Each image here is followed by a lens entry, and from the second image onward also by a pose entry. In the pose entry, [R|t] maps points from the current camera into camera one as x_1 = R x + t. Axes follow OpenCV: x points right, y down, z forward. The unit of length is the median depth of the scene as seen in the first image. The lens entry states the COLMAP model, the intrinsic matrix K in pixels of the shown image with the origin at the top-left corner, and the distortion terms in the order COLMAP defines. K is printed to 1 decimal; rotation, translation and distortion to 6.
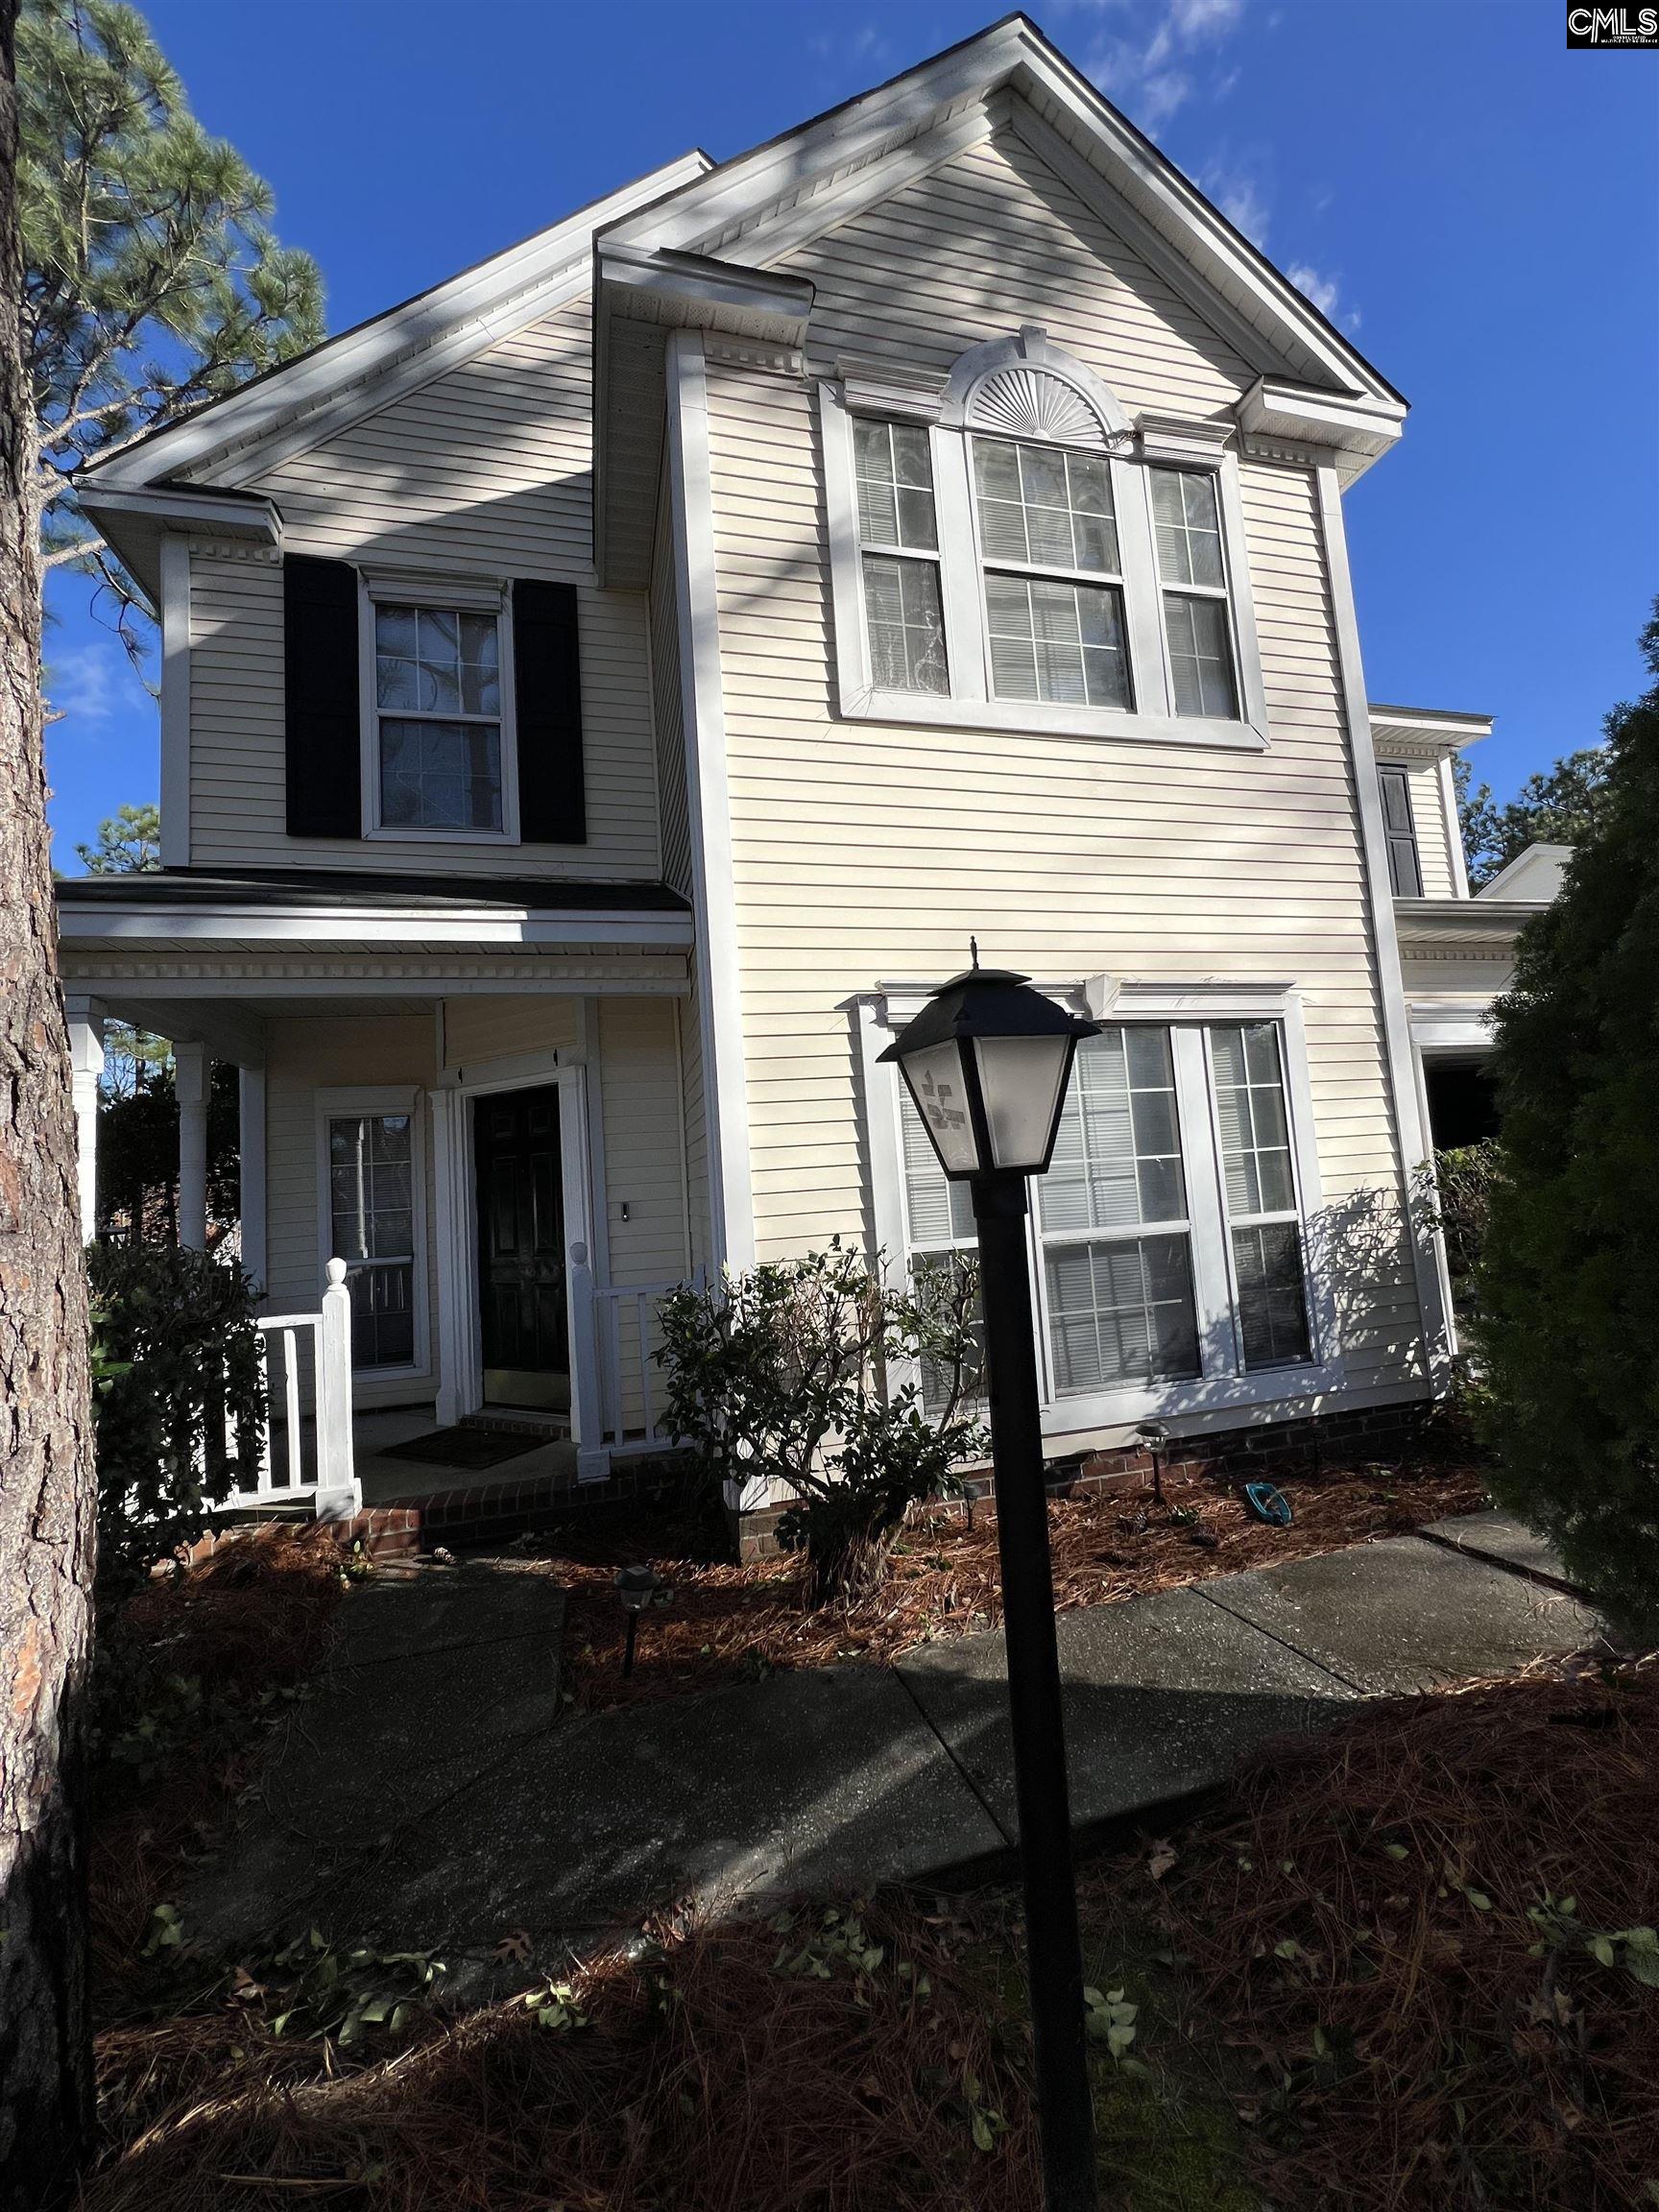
lens RADIAL K [[881.3, 0, 827.1], [0, 881.3, 1106.9], [0, 0, 1]] dist [-0.000362, 0.000406]
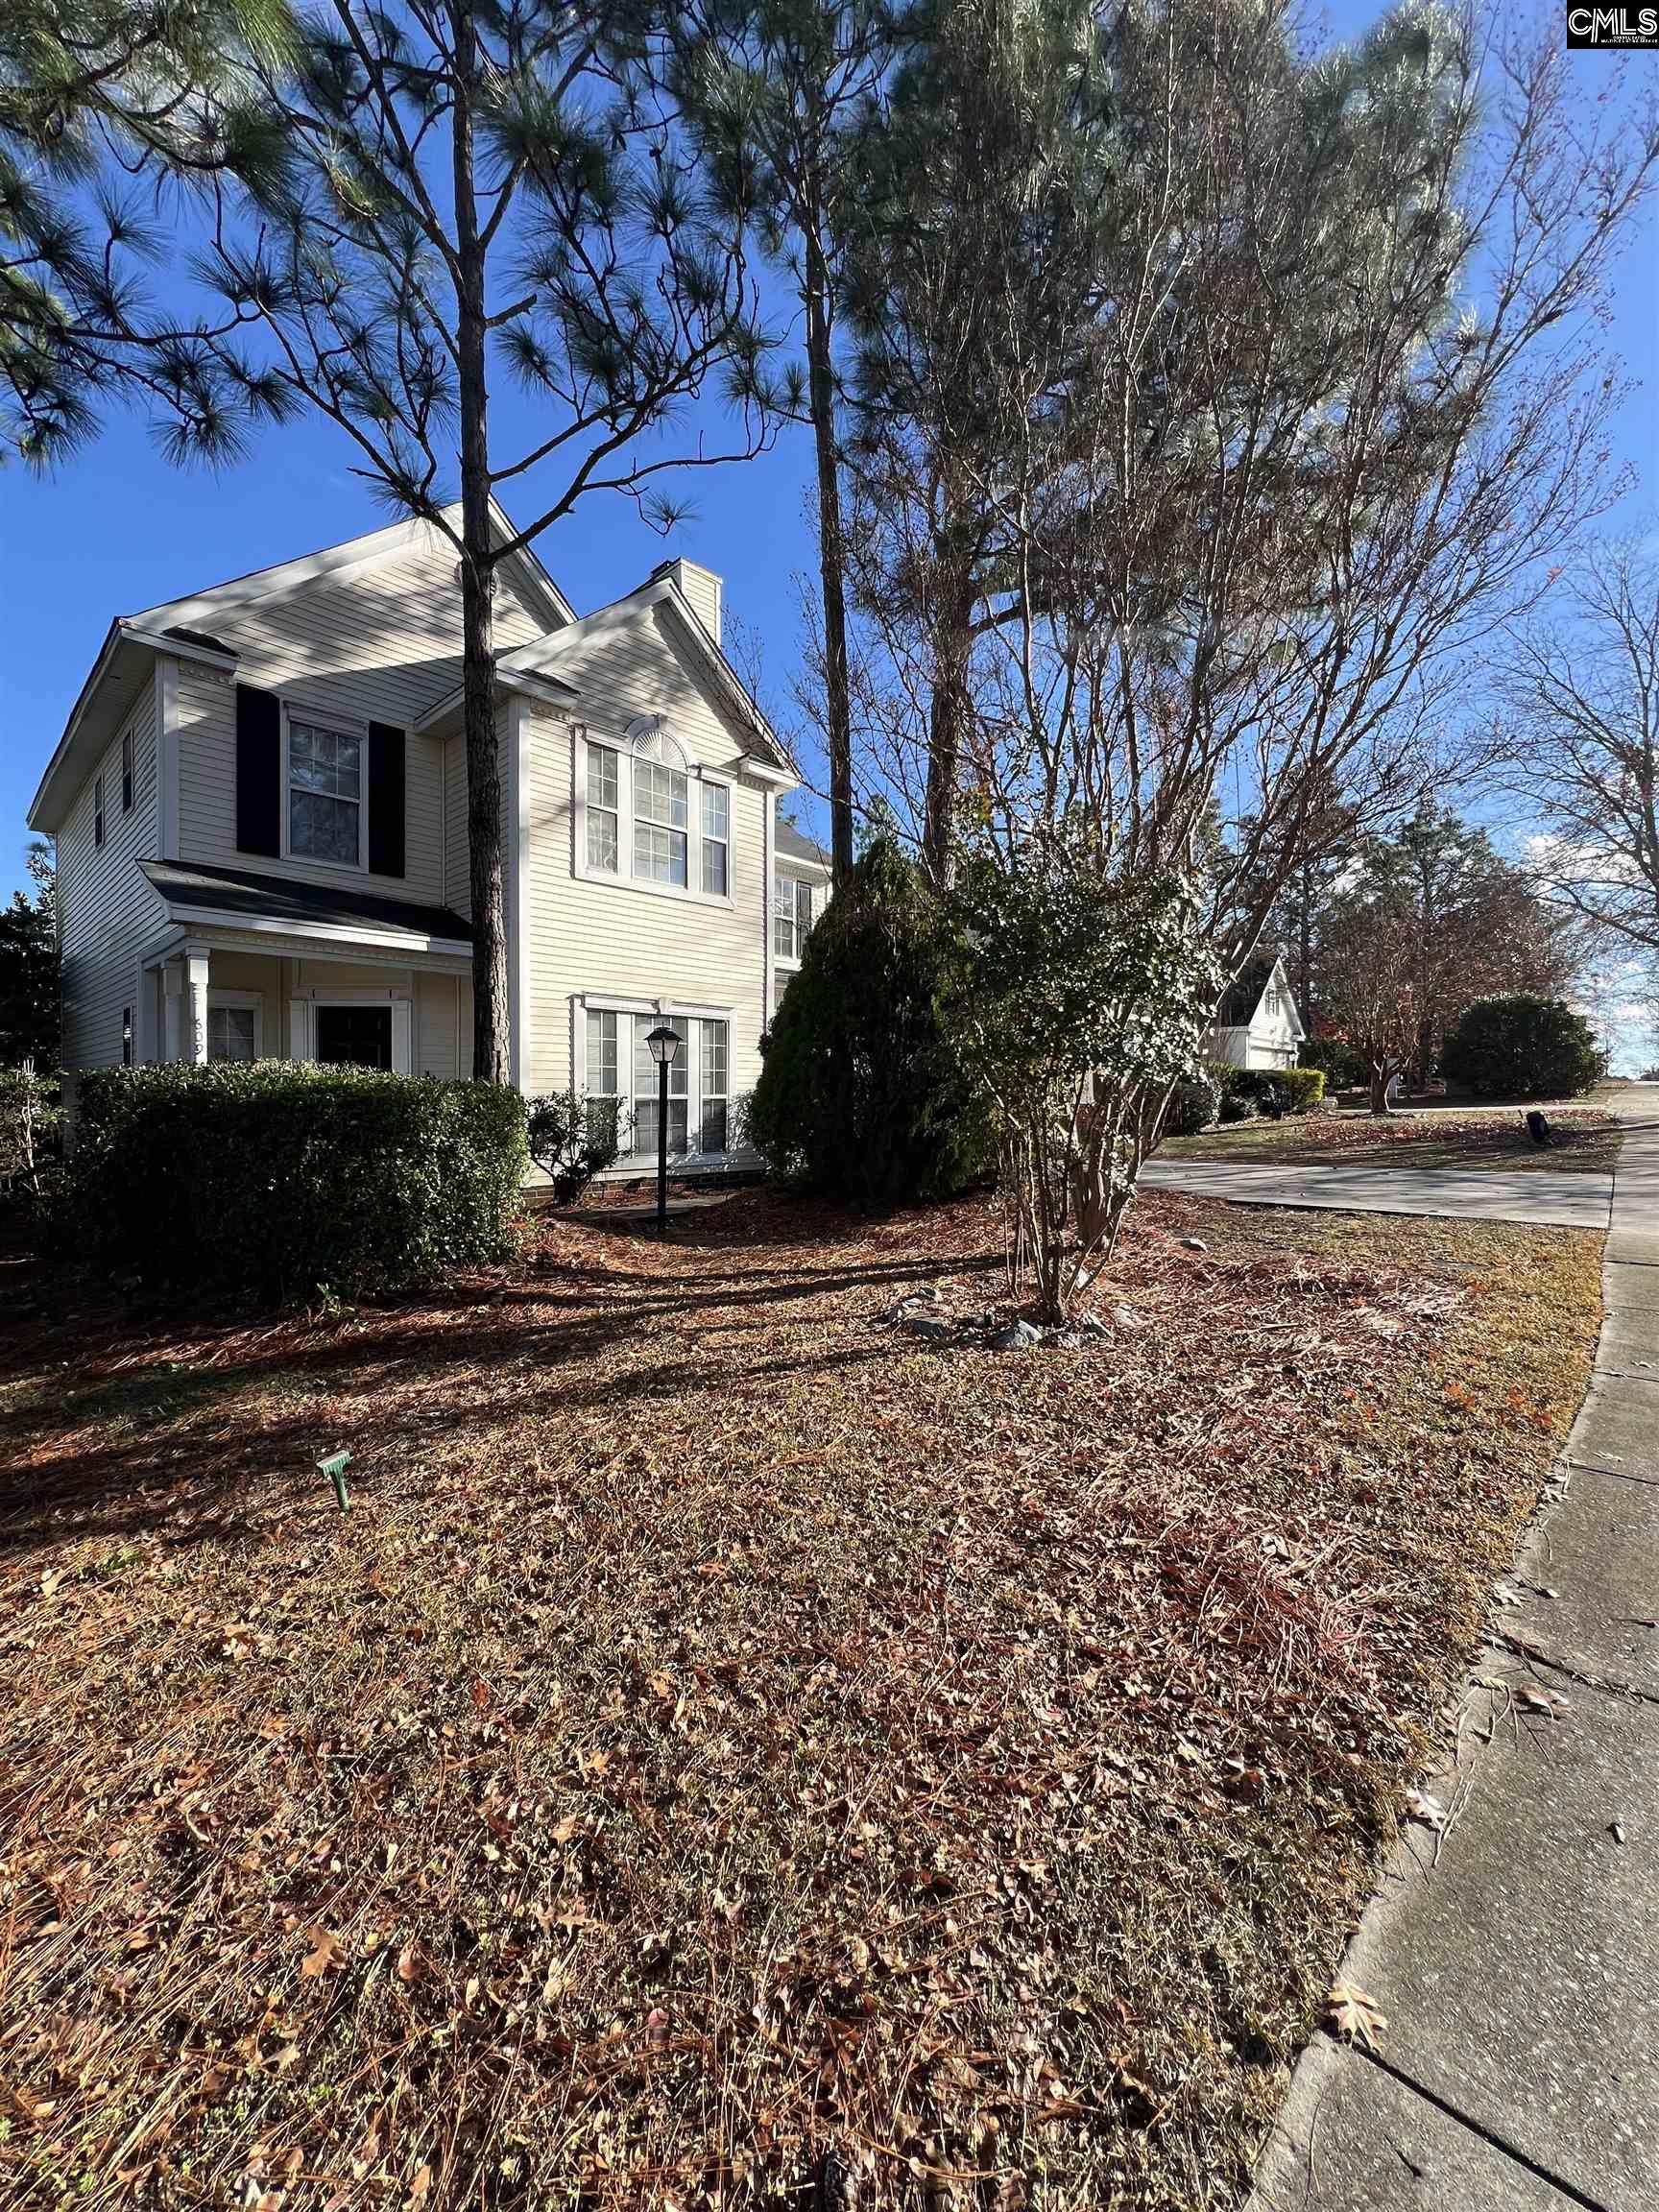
lens RADIAL K [[881.3, 0, 827.1], [0, 881.3, 1106.9], [0, 0, 1]] dist [-0.000362, 0.000406]
pose [[0.846928, 0.063014, 0.527961, -0.577929], [-0.106485, 0.992937, 0.052308, -0.014552], [-0.520936, -0.100521, 0.847656, -1.344371]]
